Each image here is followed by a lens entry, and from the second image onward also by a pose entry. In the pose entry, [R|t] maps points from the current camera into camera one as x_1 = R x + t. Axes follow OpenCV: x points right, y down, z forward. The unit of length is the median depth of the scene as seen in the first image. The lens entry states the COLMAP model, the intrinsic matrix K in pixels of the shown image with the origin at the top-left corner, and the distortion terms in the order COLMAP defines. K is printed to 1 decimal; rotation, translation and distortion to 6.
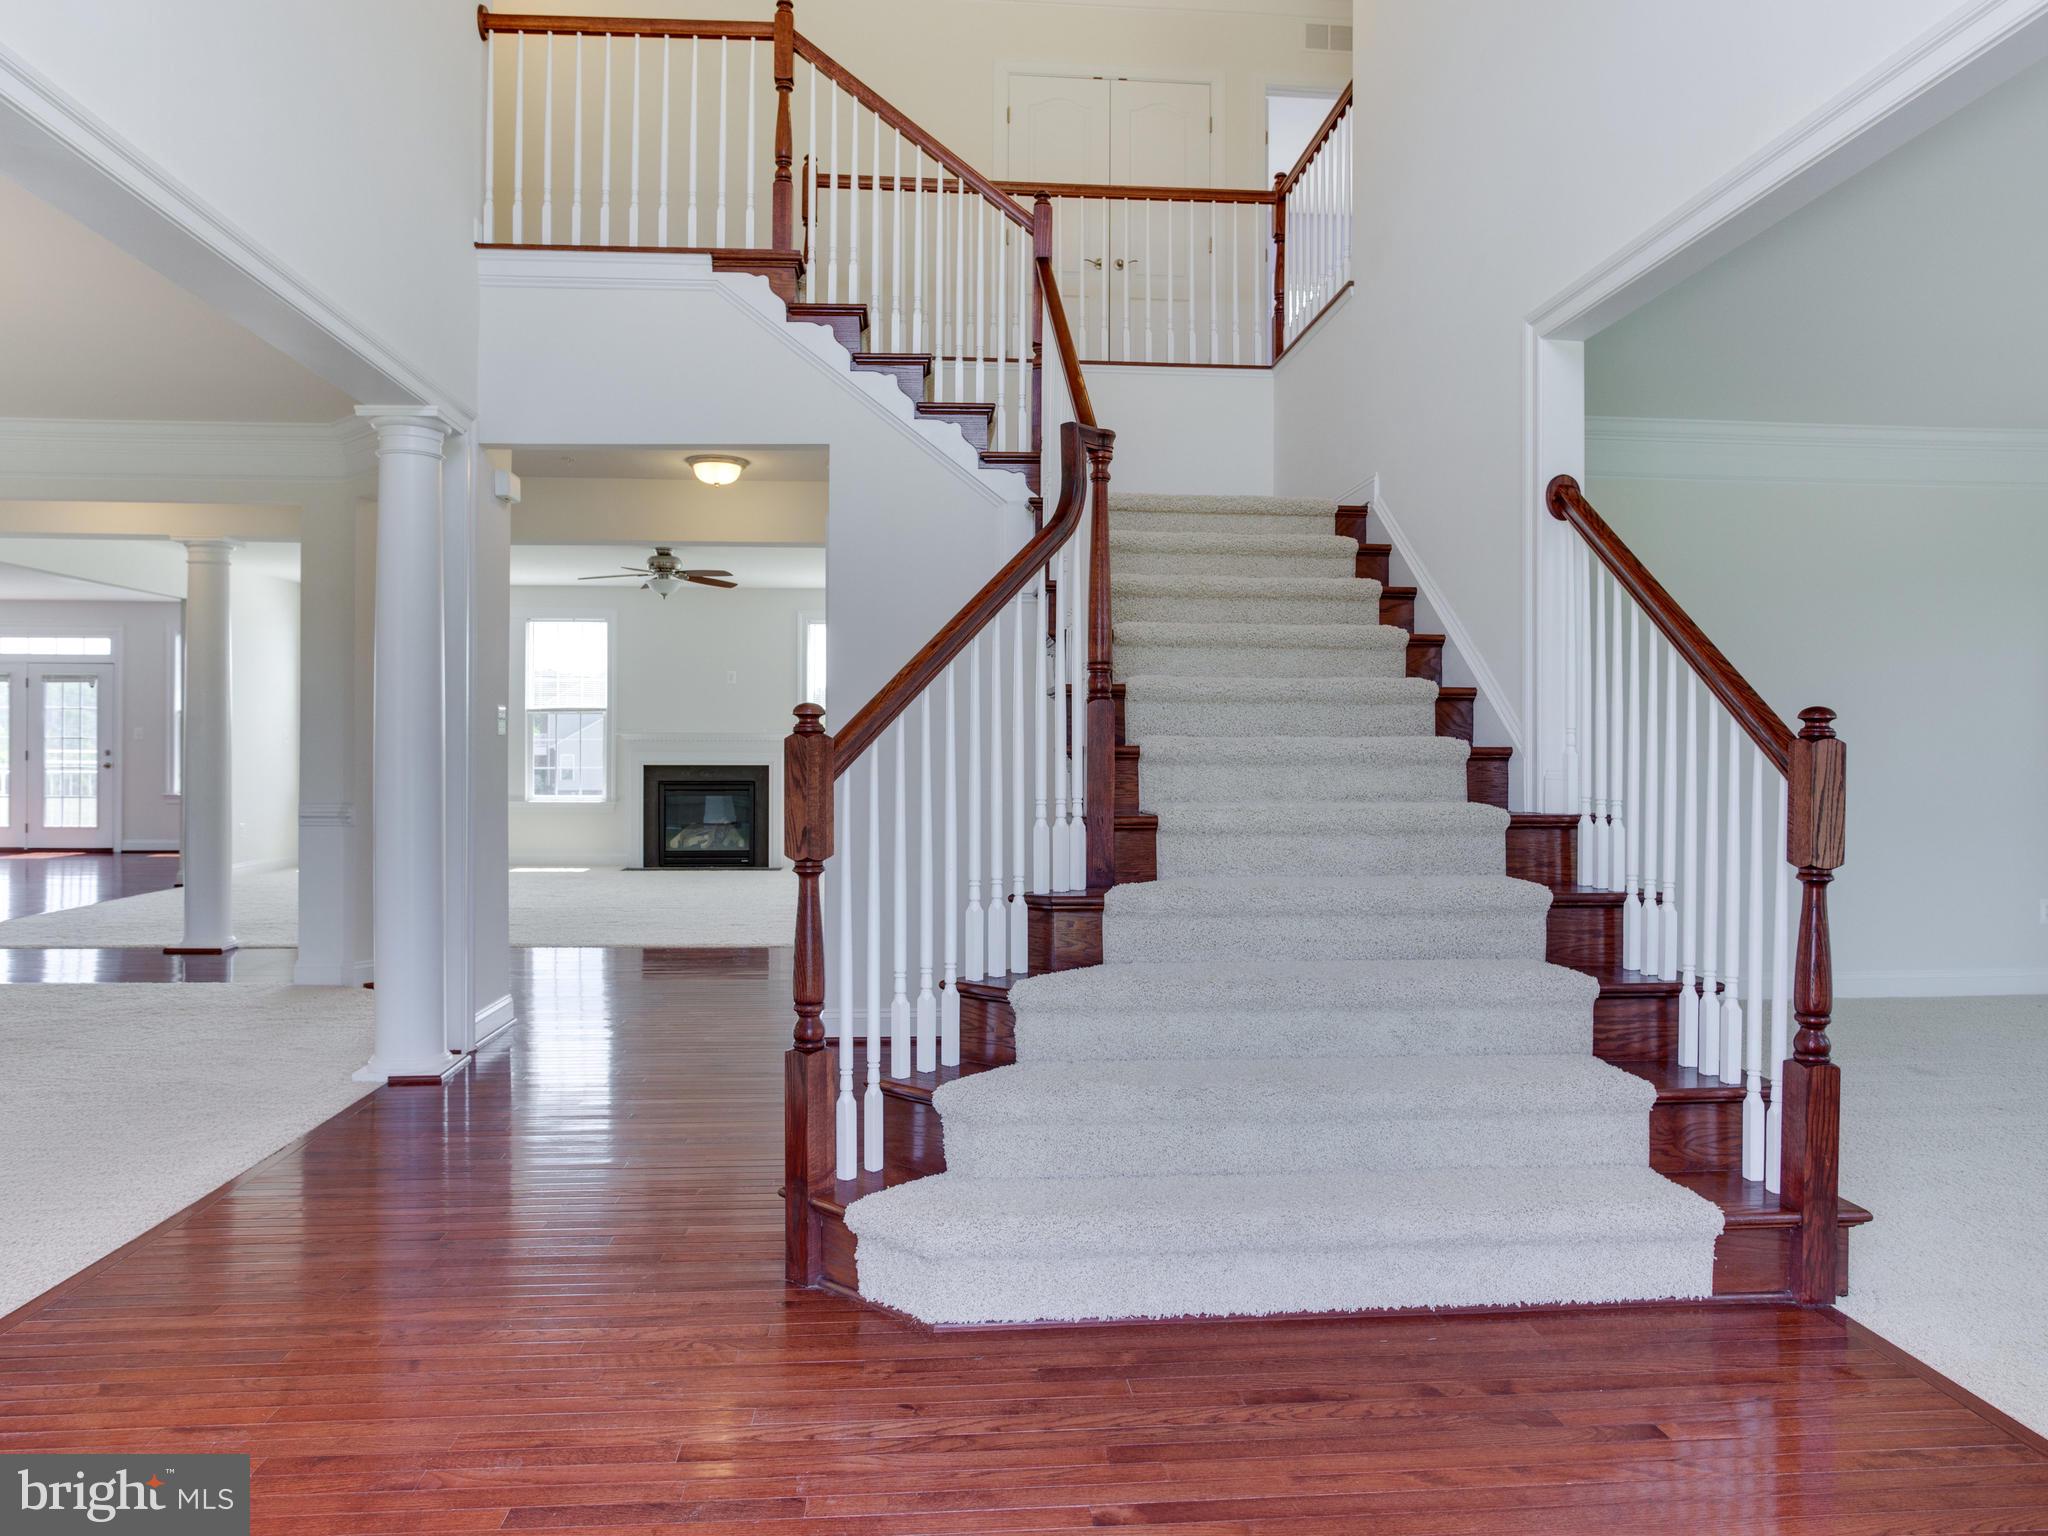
lens RADIAL K [[1338.1, 0, 1027.1], [0, 1338.1, 749.5], [0, 0, 1]] dist [-0.027077, 0.001487]
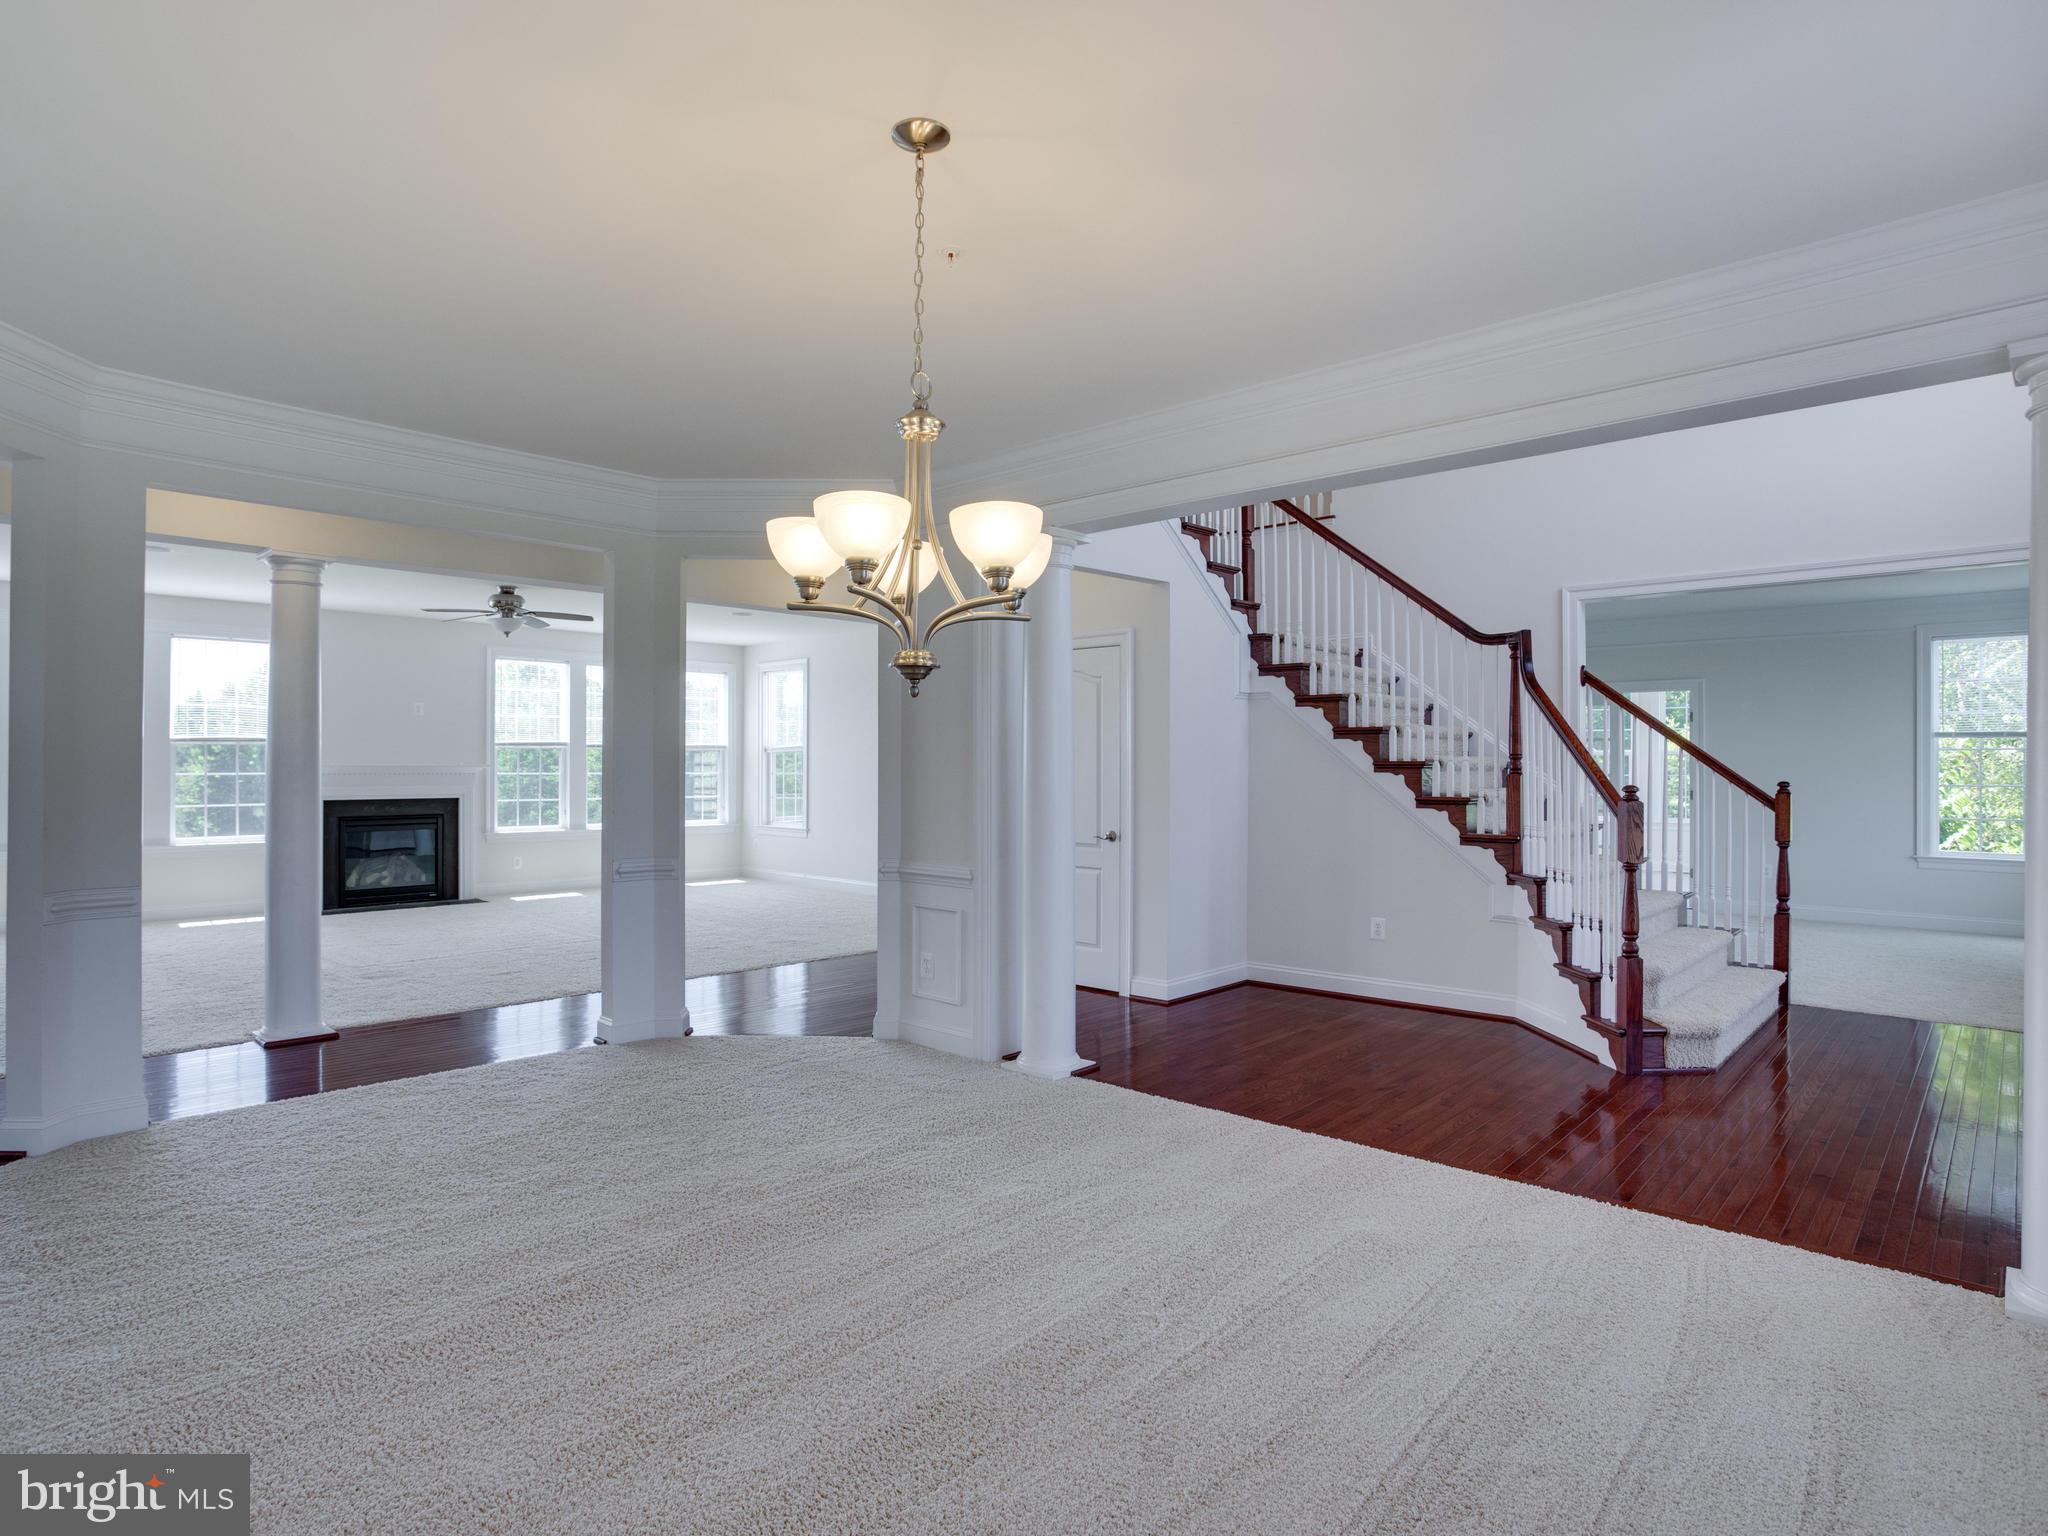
lens RADIAL K [[1161.8, 0, 1019.0], [0, 1161.8, 756.2], [0, 0, 1]] dist [-0.033644, 0.000361]
pose [[0.783746, 0.003872, 0.621070, -0.407896], [-0.004693, 0.999989, -0.000312, -0.020960], [-0.621064, -0.002670, 0.783755, 0.072059]]
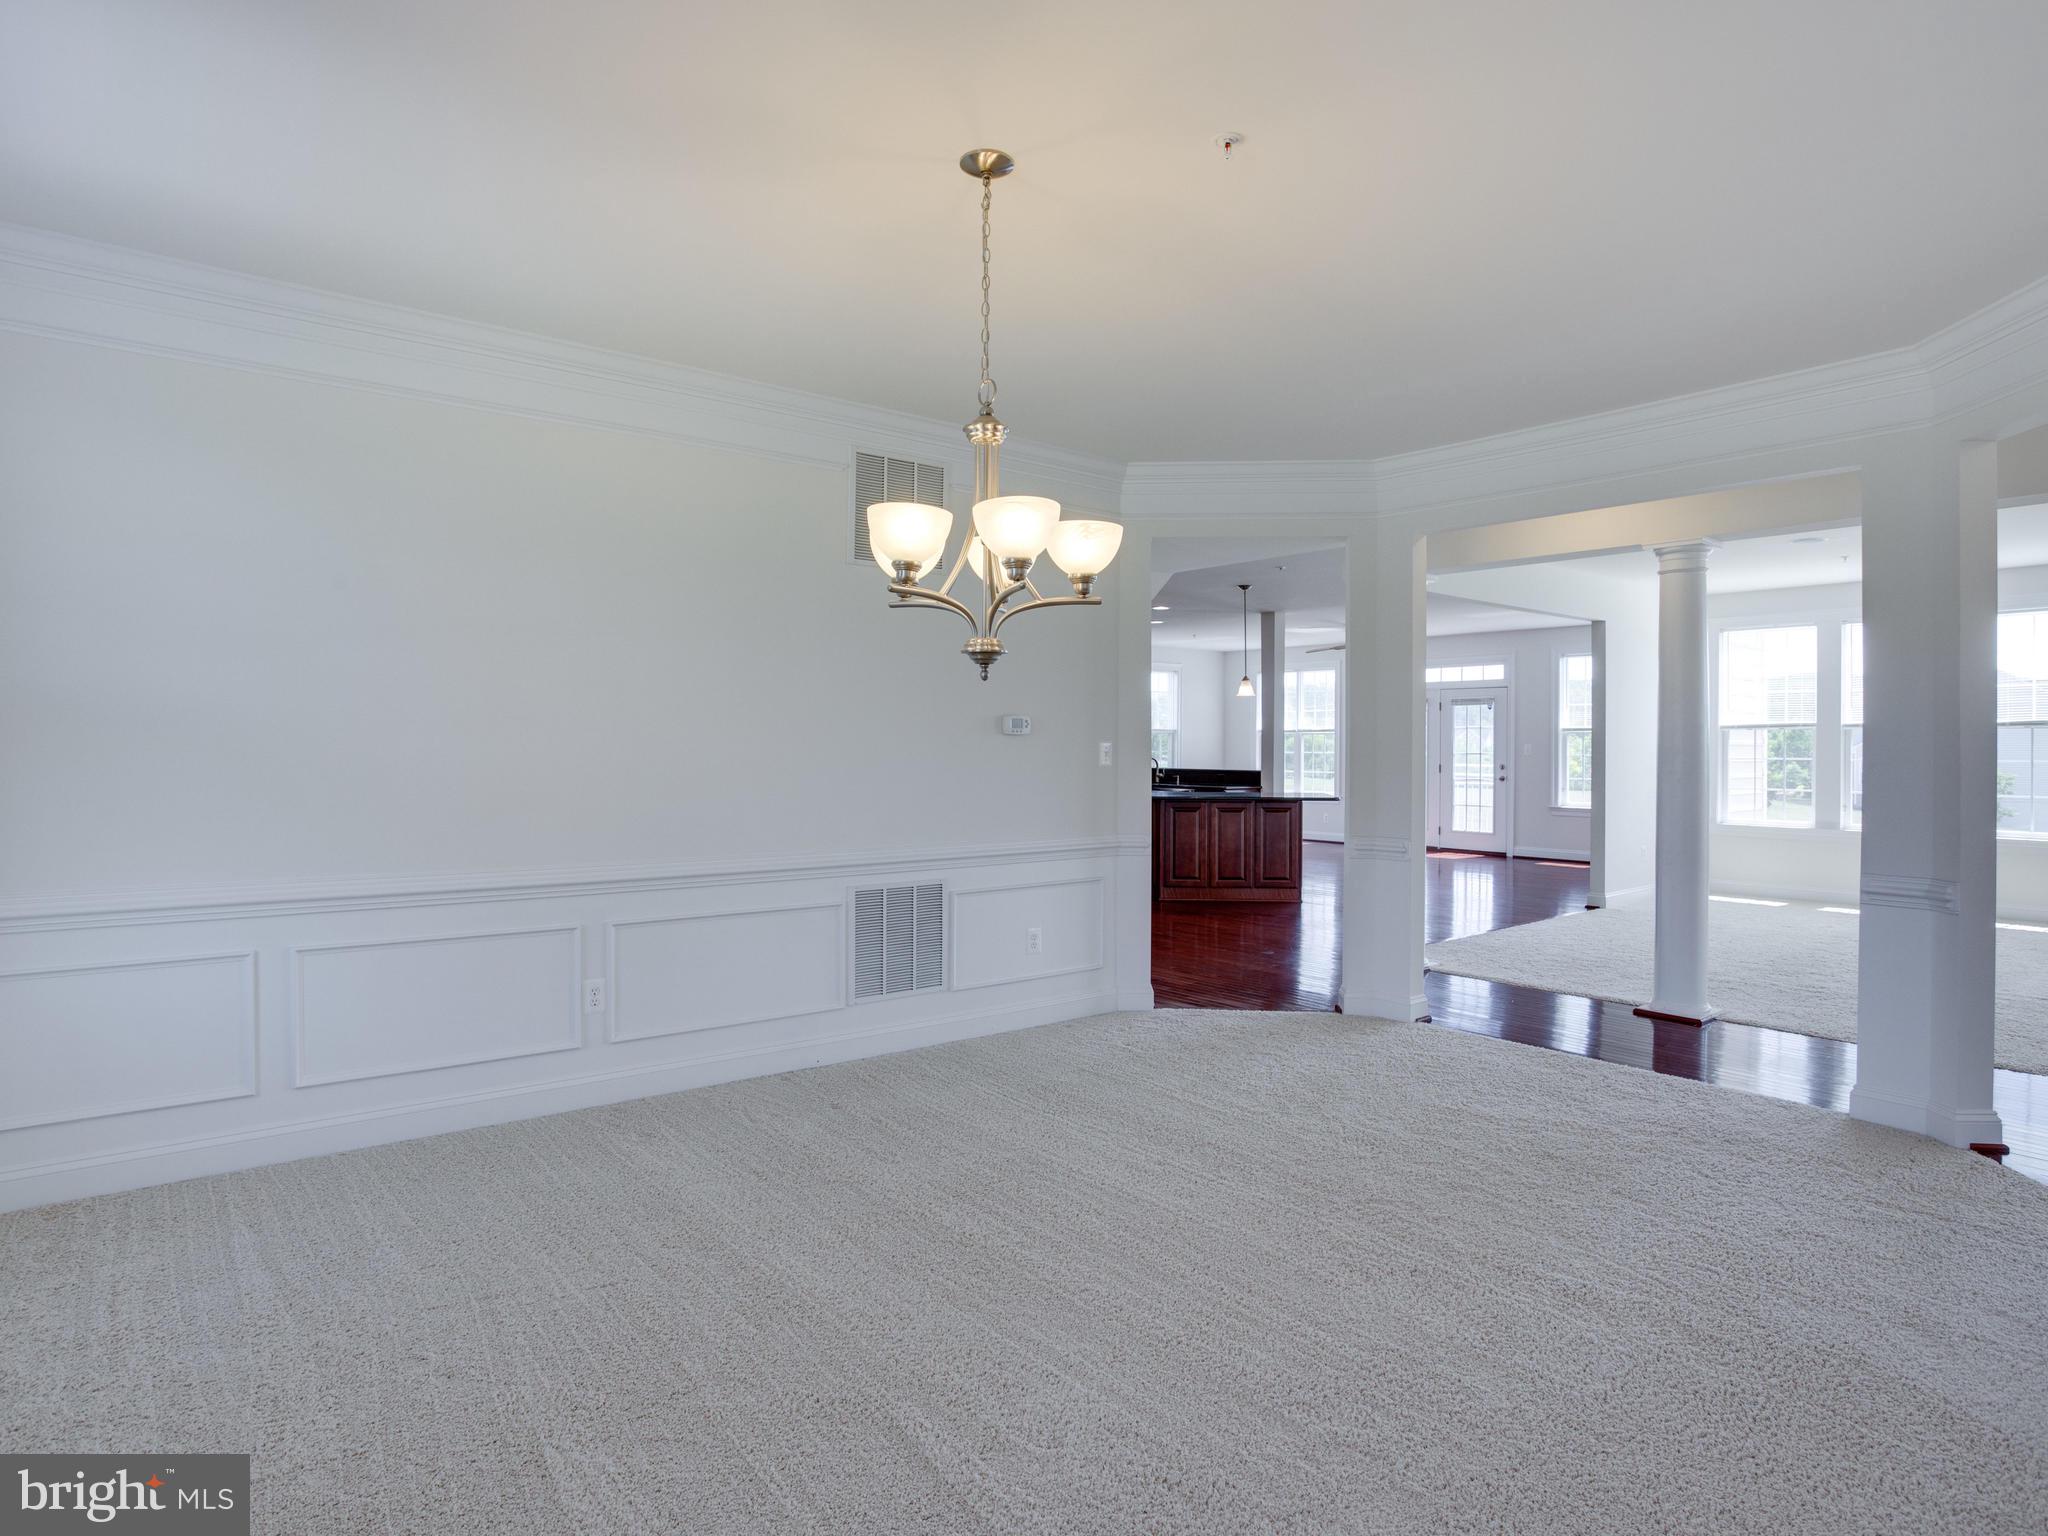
lens RADIAL K [[1161.8, 0, 1019.0], [0, 1161.8, 756.2], [0, 0, 1]] dist [-0.033644, 0.000361]
pose [[0.538522, 0.009779, -0.842555, -0.093316], [0.001177, 0.999923, 0.012357, -0.019388], [0.842611, -0.007646, 0.538469, 0.129978]]
